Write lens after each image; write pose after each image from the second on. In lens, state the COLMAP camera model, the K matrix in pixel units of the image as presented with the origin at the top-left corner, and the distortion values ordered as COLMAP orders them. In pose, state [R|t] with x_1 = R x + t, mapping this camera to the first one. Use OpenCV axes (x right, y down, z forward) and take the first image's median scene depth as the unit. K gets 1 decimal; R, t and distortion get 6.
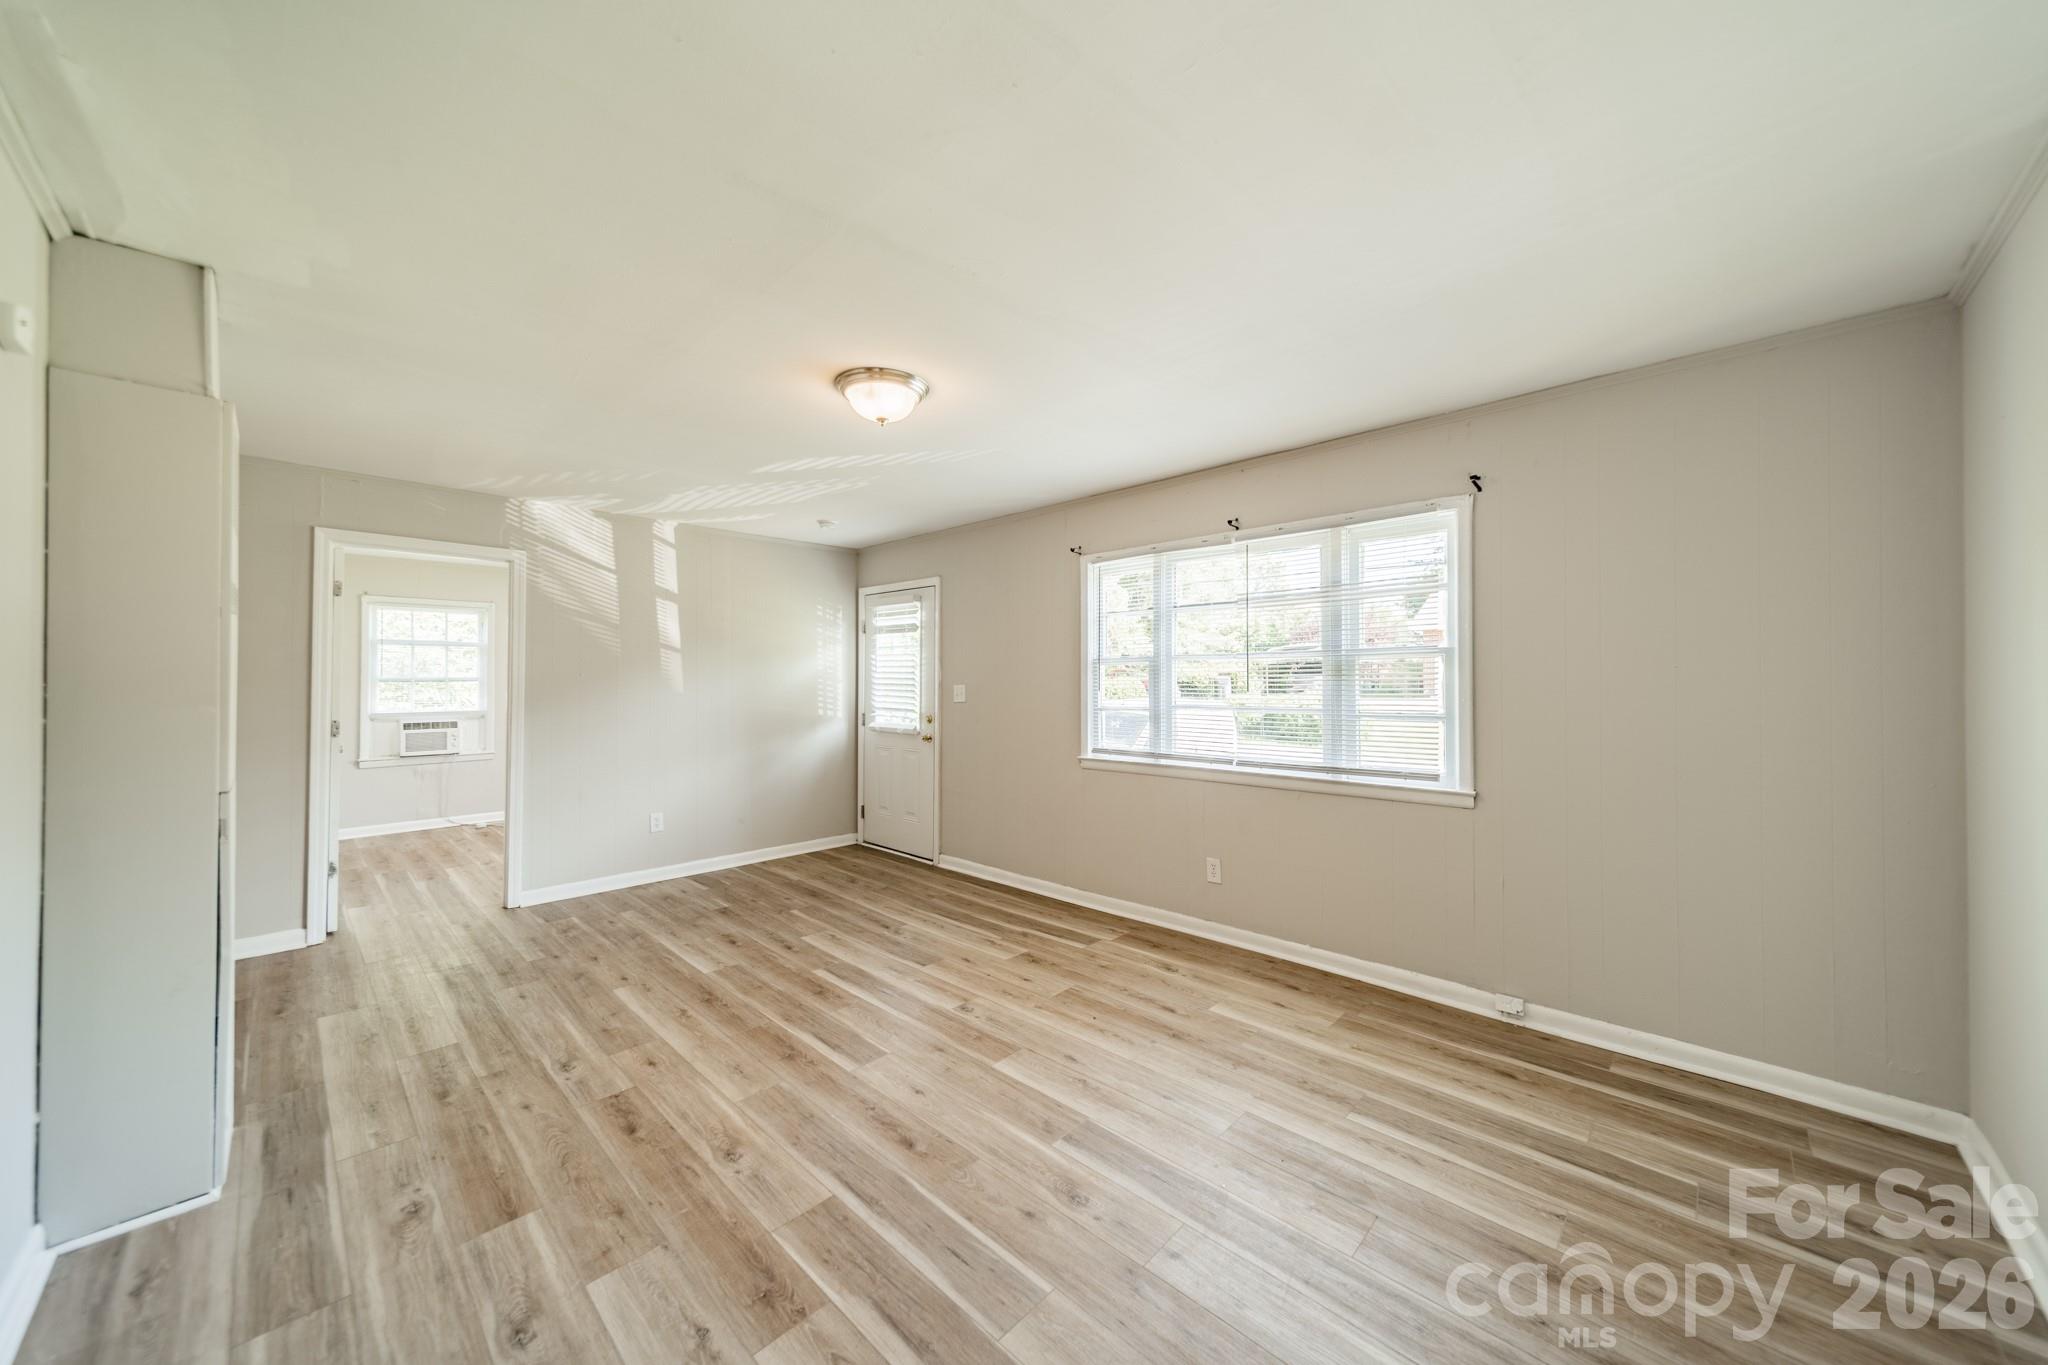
lens RADIAL K [[722.9, 0, 1030.0], [0, 722.9, 670.2], [0, 0, 1]] dist [0.005864, 0.000540]
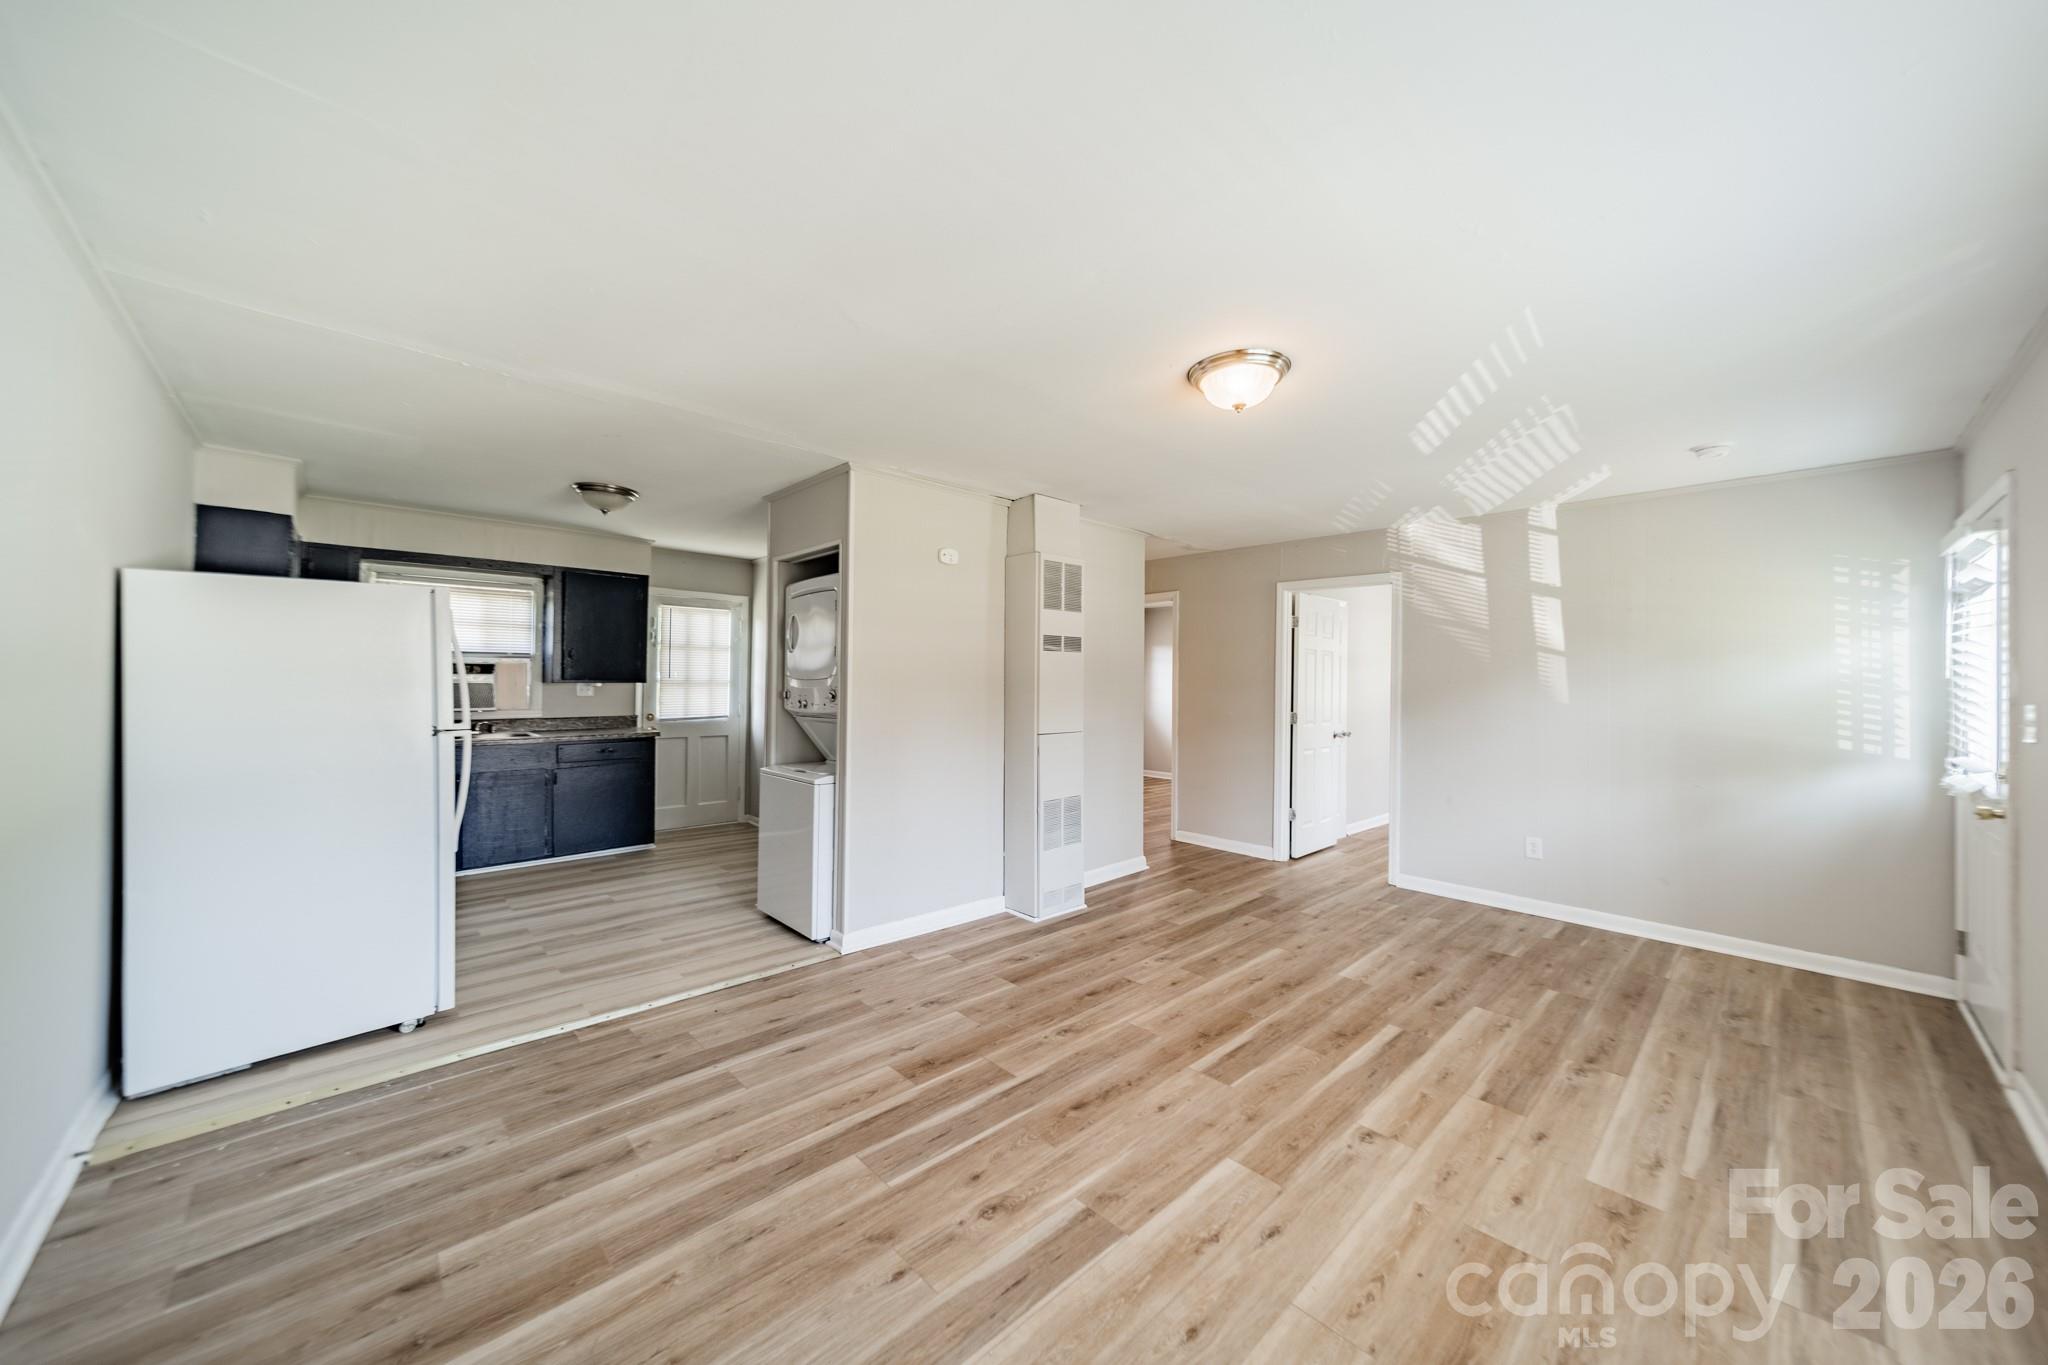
lens RADIAL K [[722.9, 0, 1029.0], [0, 722.9, 678.5], [0, 0, 1]] dist [0.005864, 0.000540]
pose [[-0.044529, -0.004843, -0.998996, 0.492336], [0.001864, 0.999986, -0.004931, 0.006566], [0.999006, -0.002082, -0.044519, 0.516347]]
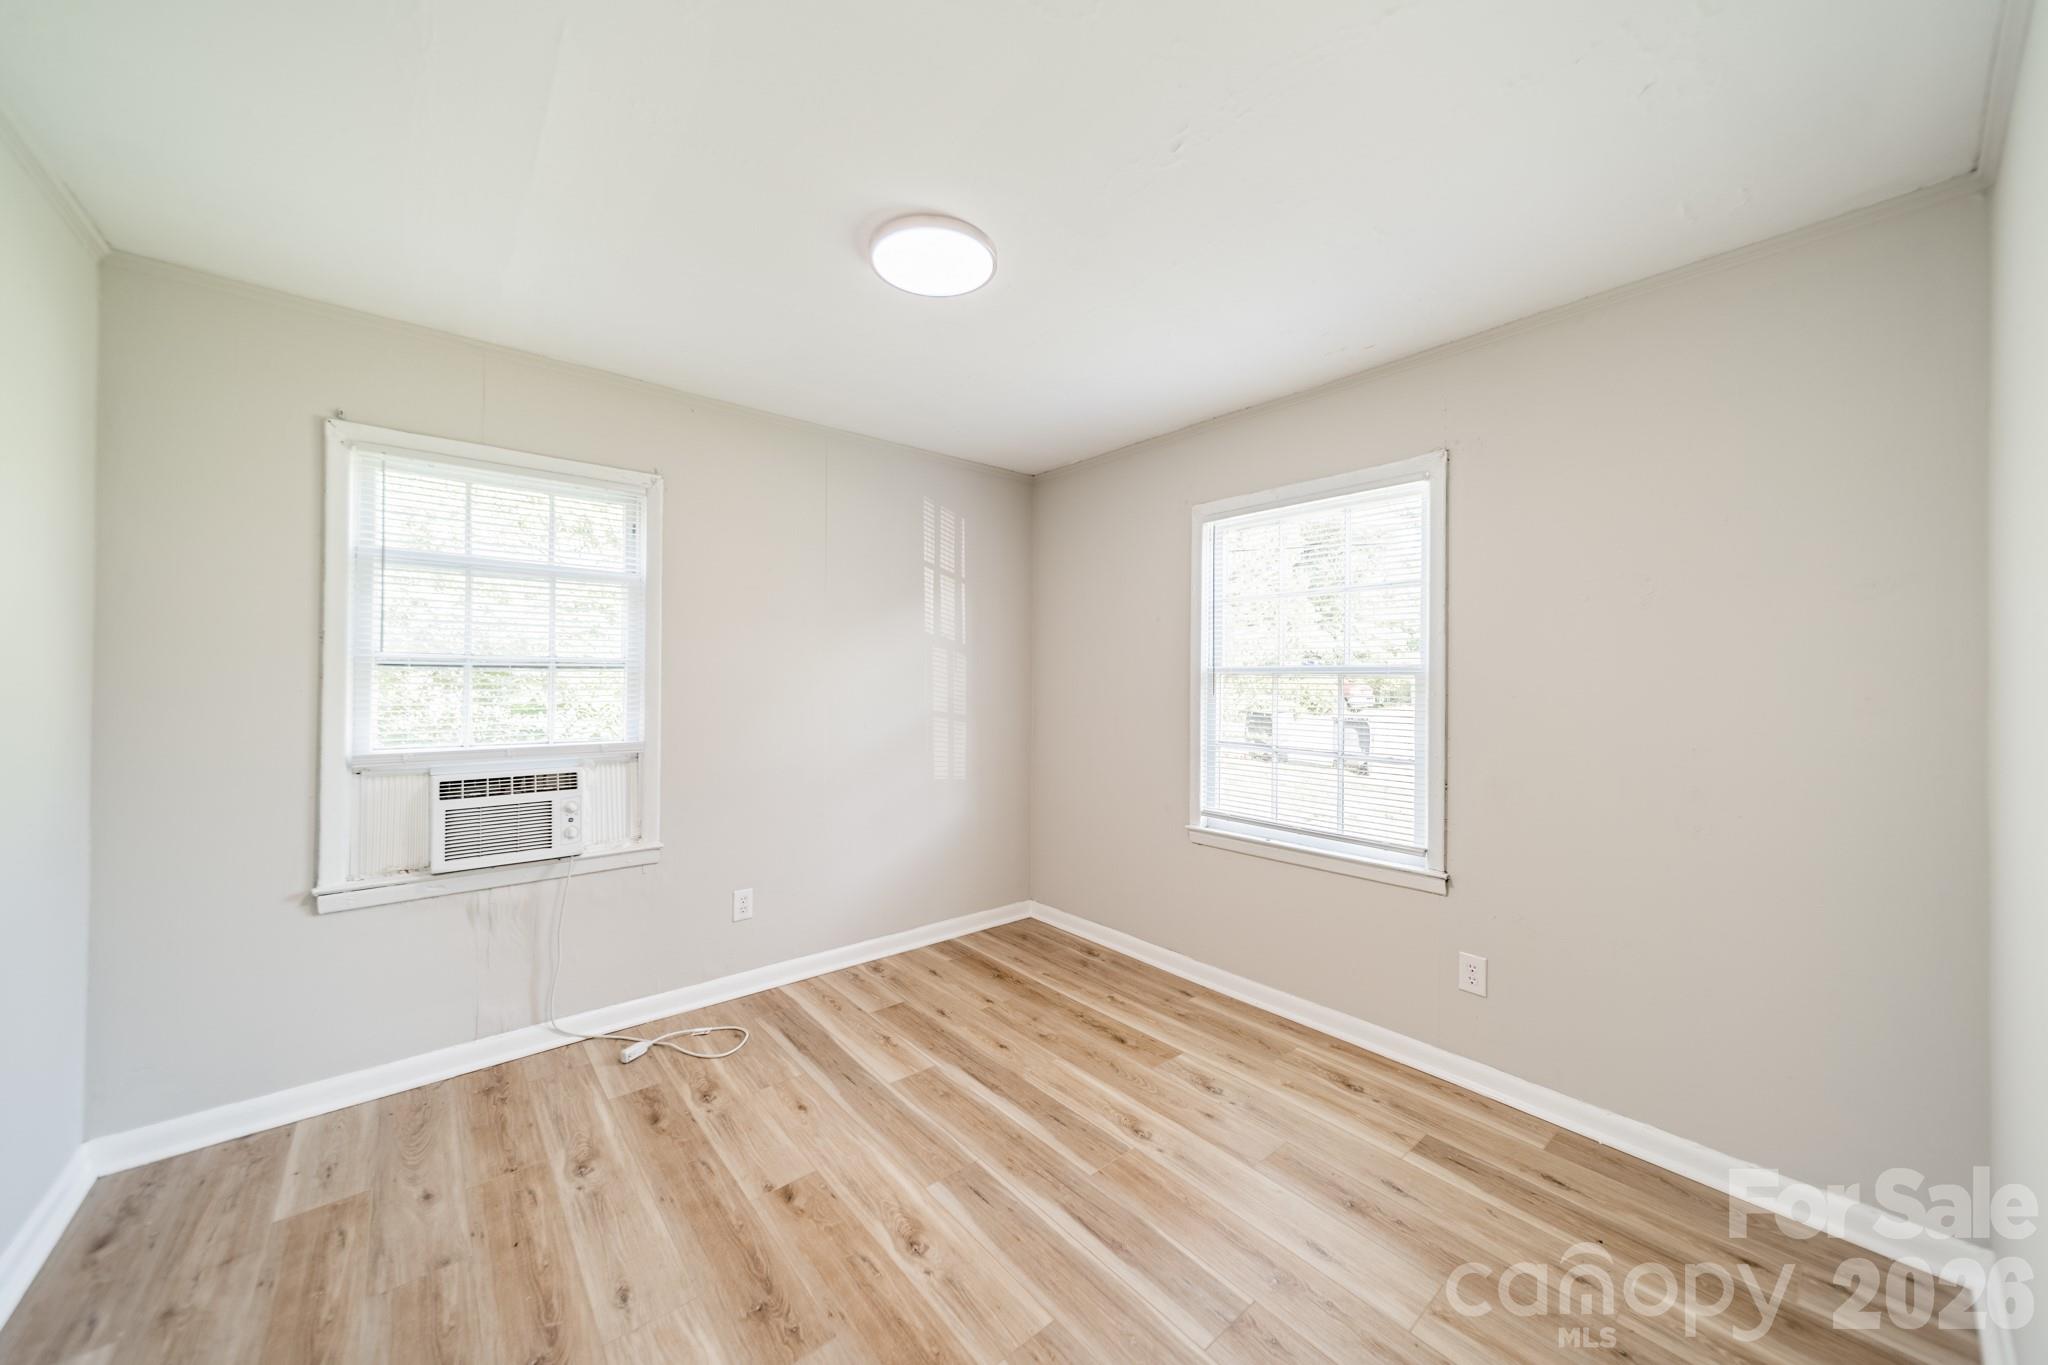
lens RADIAL K [[722.9, 0, 1031.7], [0, 722.9, 683.6], [0, 0, 1]] dist [0.005864, 0.000540]
pose [[0.995061, 0.017139, -0.097770, -0.876275], [-0.015307, 0.999694, 0.019449, 0.020652], [0.098073, -0.017857, 0.995019, 1.097582]]
